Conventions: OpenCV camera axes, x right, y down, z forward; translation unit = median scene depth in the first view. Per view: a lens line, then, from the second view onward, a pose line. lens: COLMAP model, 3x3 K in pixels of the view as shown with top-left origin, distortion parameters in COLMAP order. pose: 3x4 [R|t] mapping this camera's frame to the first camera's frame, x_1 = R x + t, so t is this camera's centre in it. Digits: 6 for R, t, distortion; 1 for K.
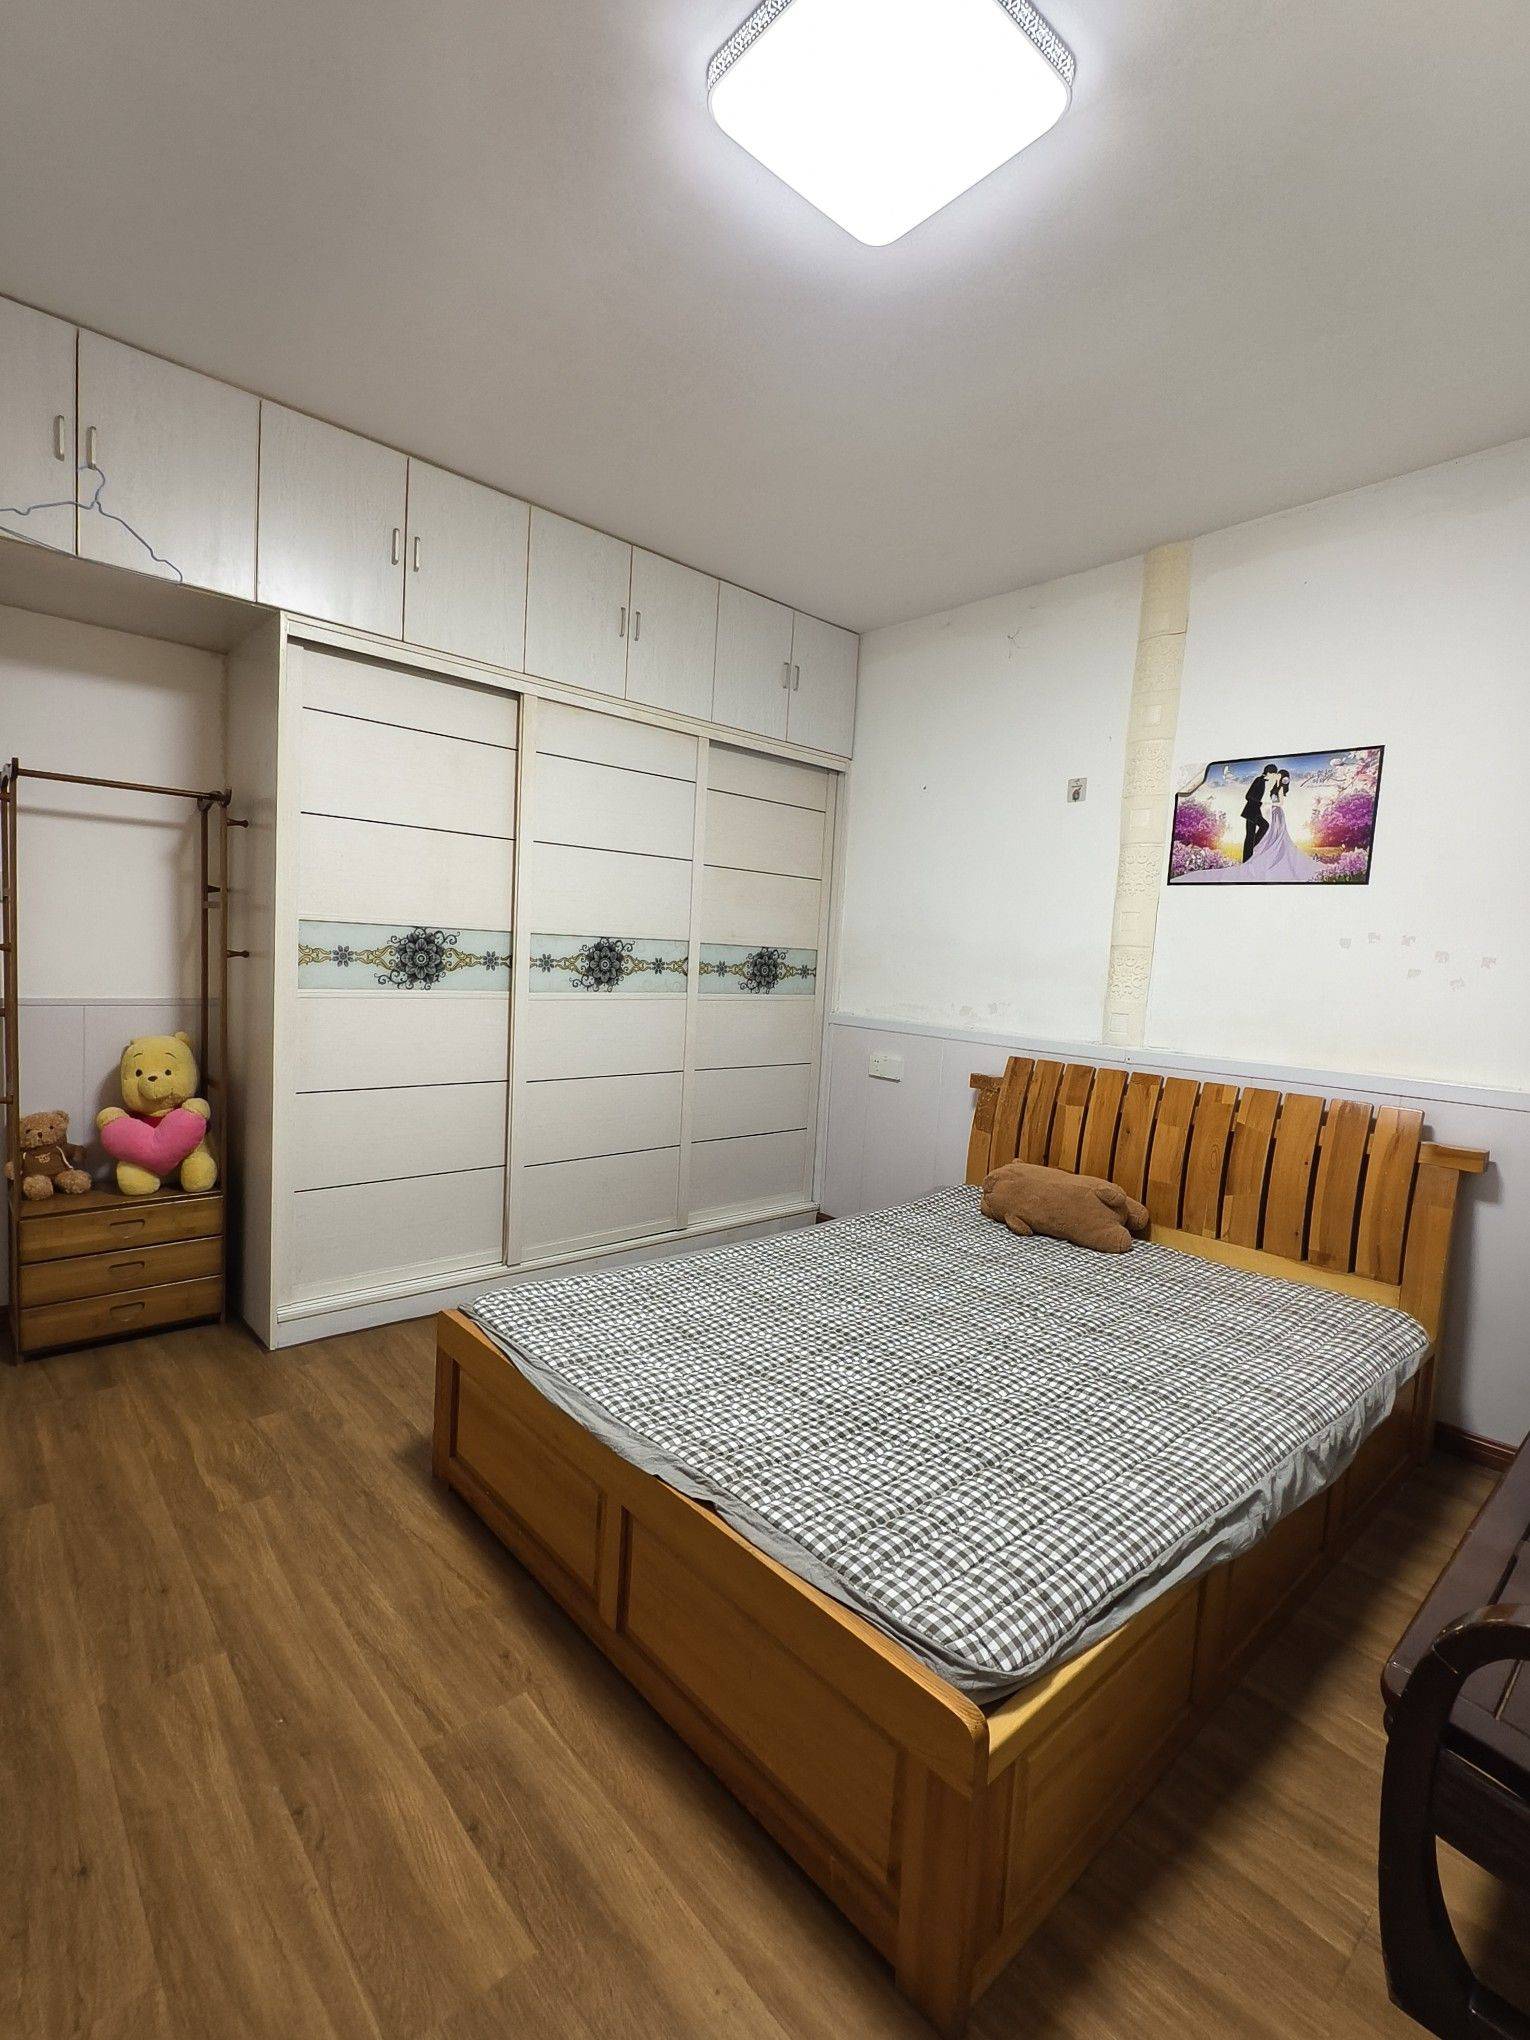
lens RADIAL K [[925.3, 0, 758.5], [0, 925.3, 1016.3], [0, 0, 1]] dist [0.001614, -0.001715]
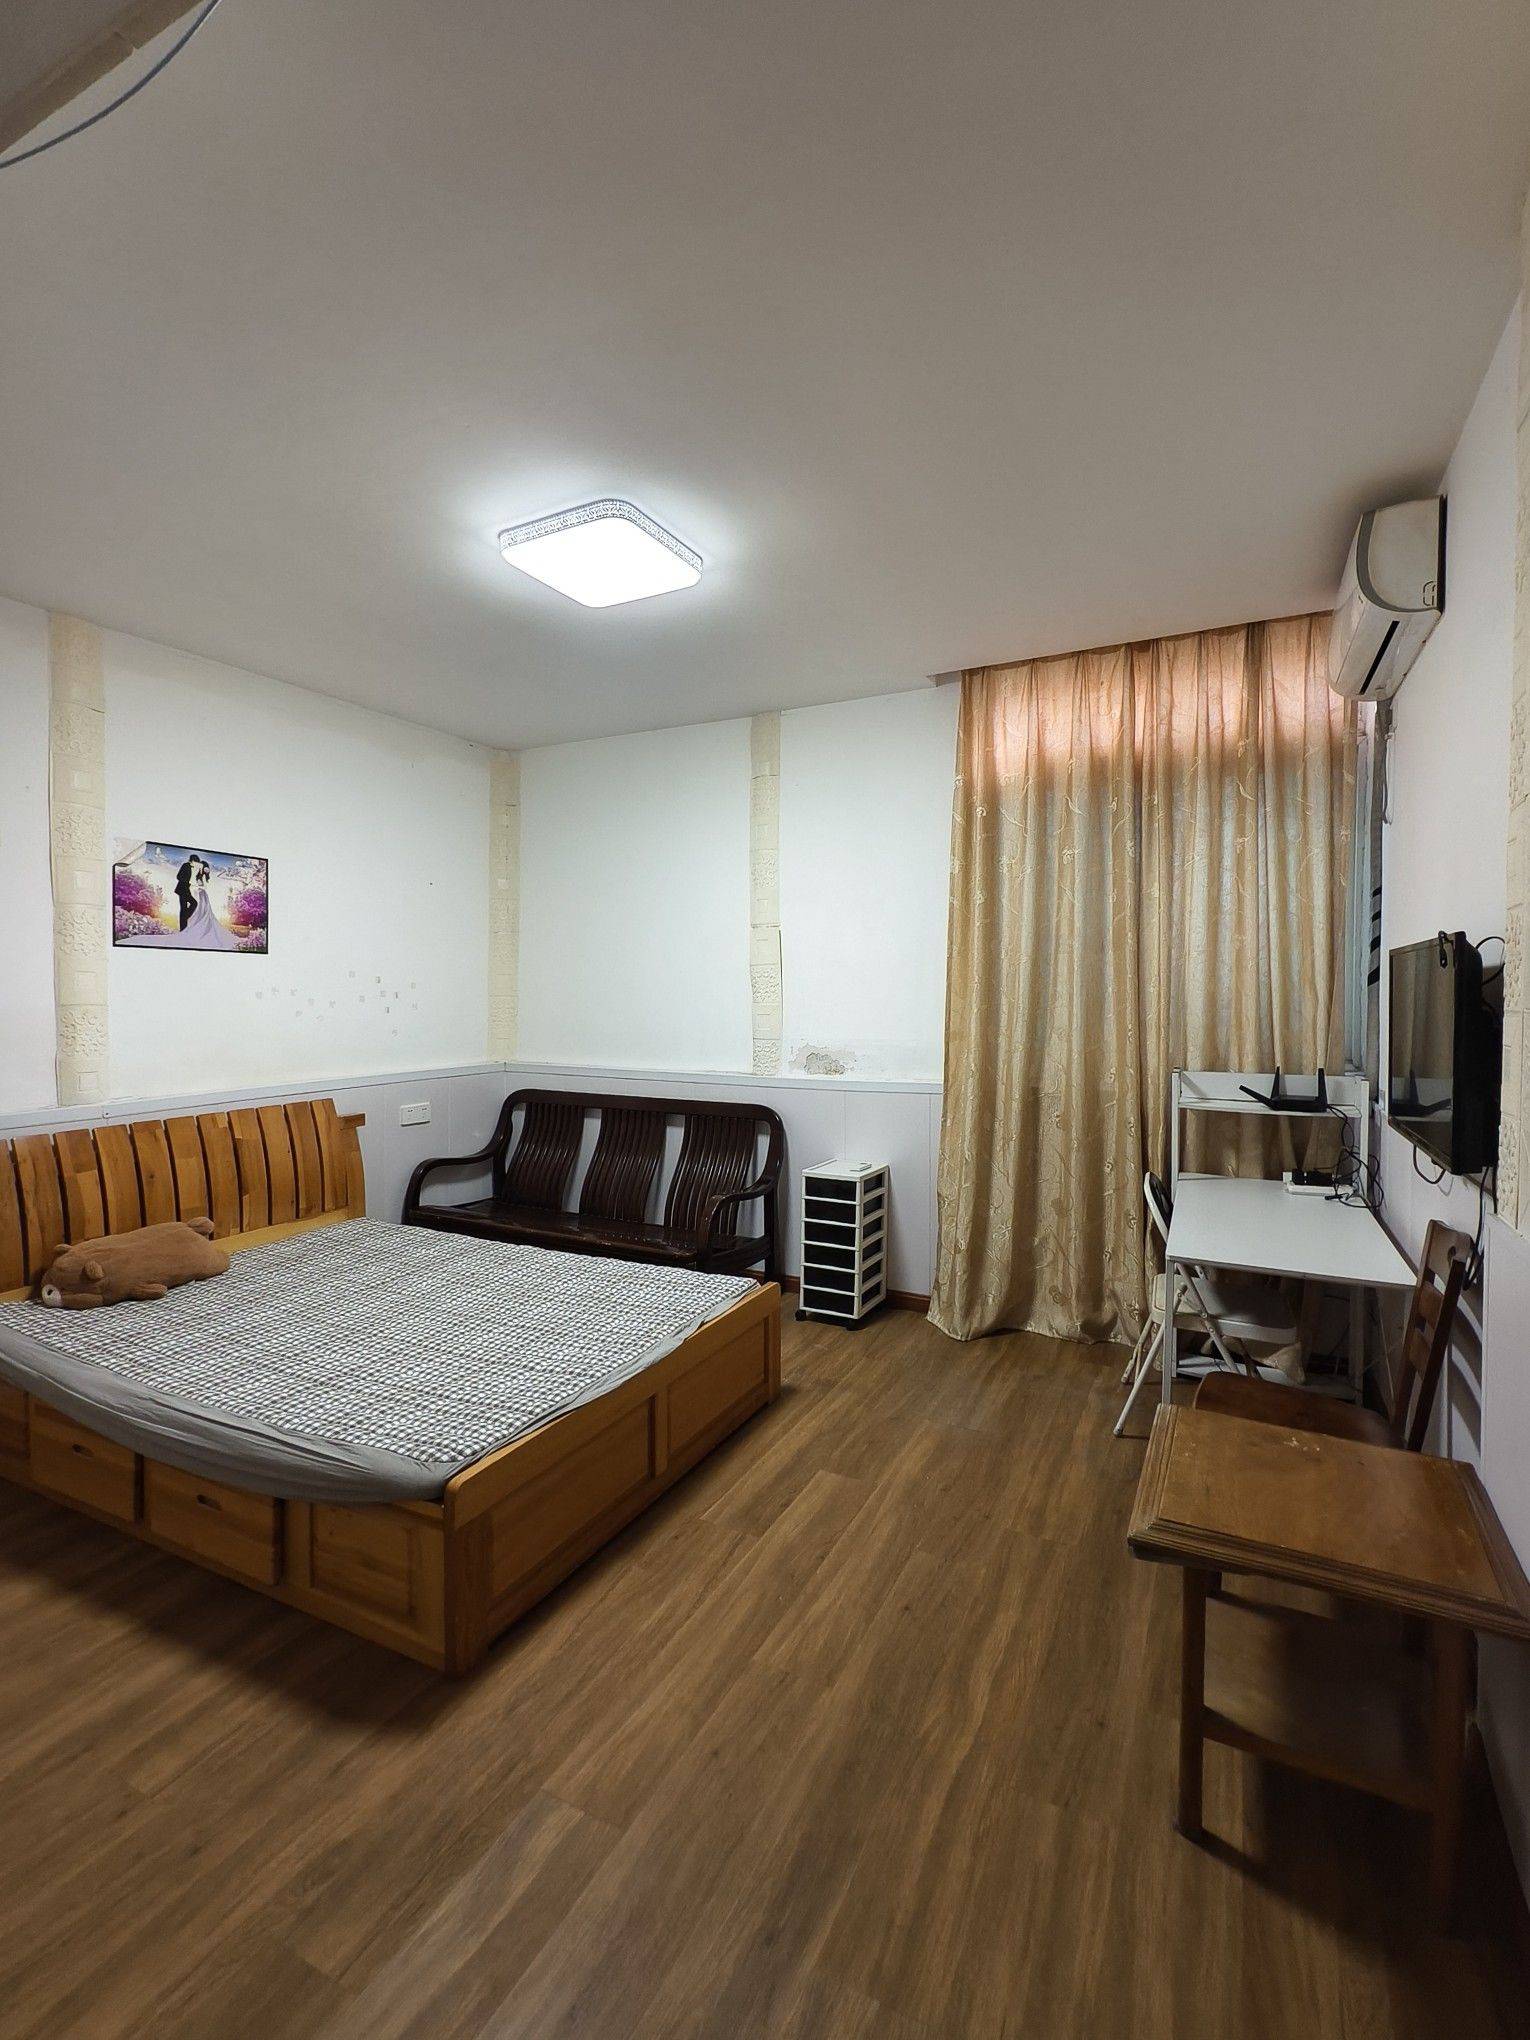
lens RADIAL K [[925.3, 0, 761.3], [0, 925.3, 1019.4], [0, 0, 1]] dist [0.001614, -0.001715]
pose [[-0.351821, -0.081896, 0.932478, -0.955175], [0.052037, 0.992914, 0.106838, -0.153702], [-0.934620, 0.086111, -0.345066, 0.779391]]
